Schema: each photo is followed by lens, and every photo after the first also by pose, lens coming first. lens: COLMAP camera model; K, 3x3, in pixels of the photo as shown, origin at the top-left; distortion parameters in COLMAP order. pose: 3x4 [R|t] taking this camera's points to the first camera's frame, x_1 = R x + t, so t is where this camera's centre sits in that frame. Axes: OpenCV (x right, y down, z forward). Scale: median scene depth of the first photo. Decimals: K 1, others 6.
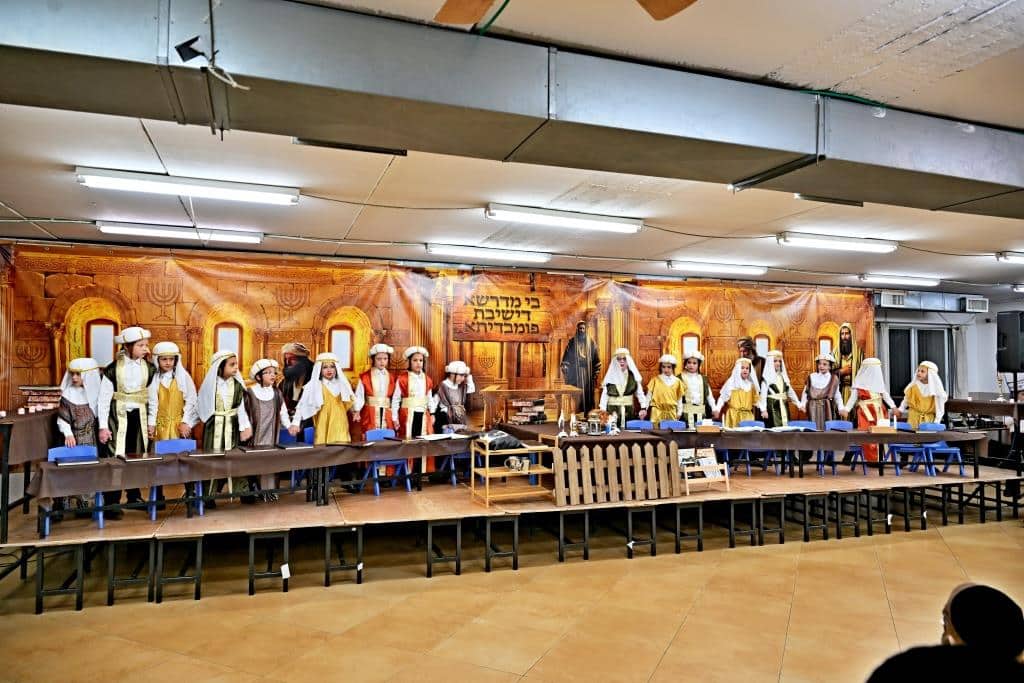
lens RADIAL K [[667.0, 0, 512.0], [0, 667.0, 341.5], [0, 0, 1]] dist [-0.003969, -0.003454]
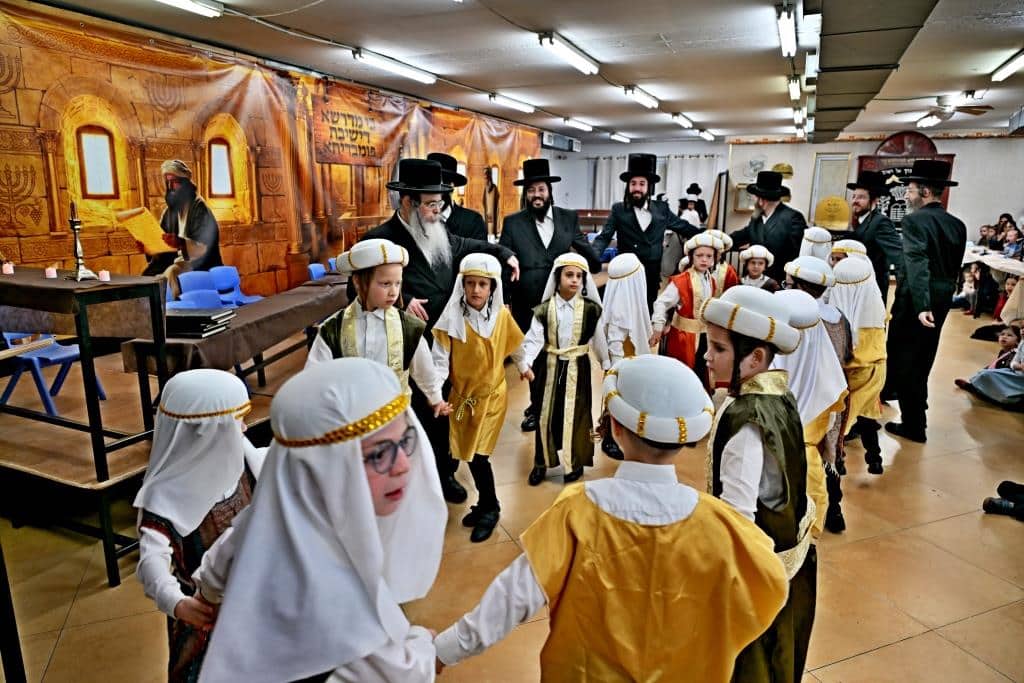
lens RADIAL K [[667.0, 0, 512.0], [0, 667.0, 341.5], [0, 0, 1]] dist [-0.003969, -0.003454]
pose [[0.682591, -0.159366, 0.713212, -0.567879], [-0.026714, 0.969840, 0.242275, 0.007892], [-0.730312, -0.184427, 0.657747, 0.173529]]
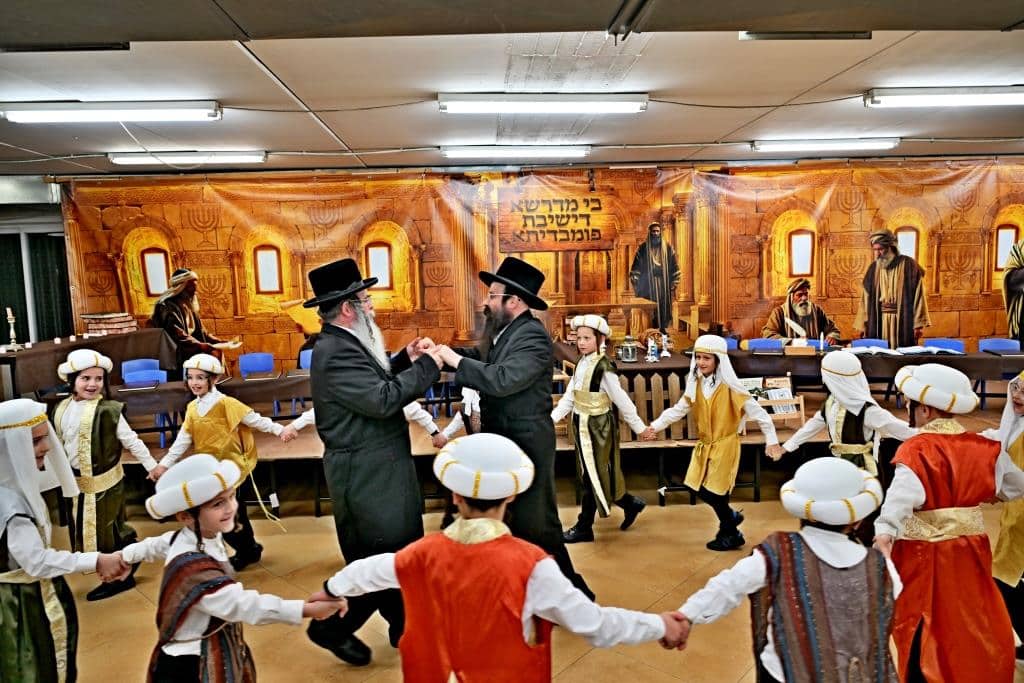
lens RADIAL K [[667.0, 0, 512.0], [0, 667.0, 341.5], [0, 0, 1]] dist [-0.003969, -0.003454]
pose [[0.955158, 0.001018, -0.296094, 0.190735], [0.043718, 0.988549, 0.144428, -0.011967], [0.292850, -0.150896, 0.944176, 0.127646]]
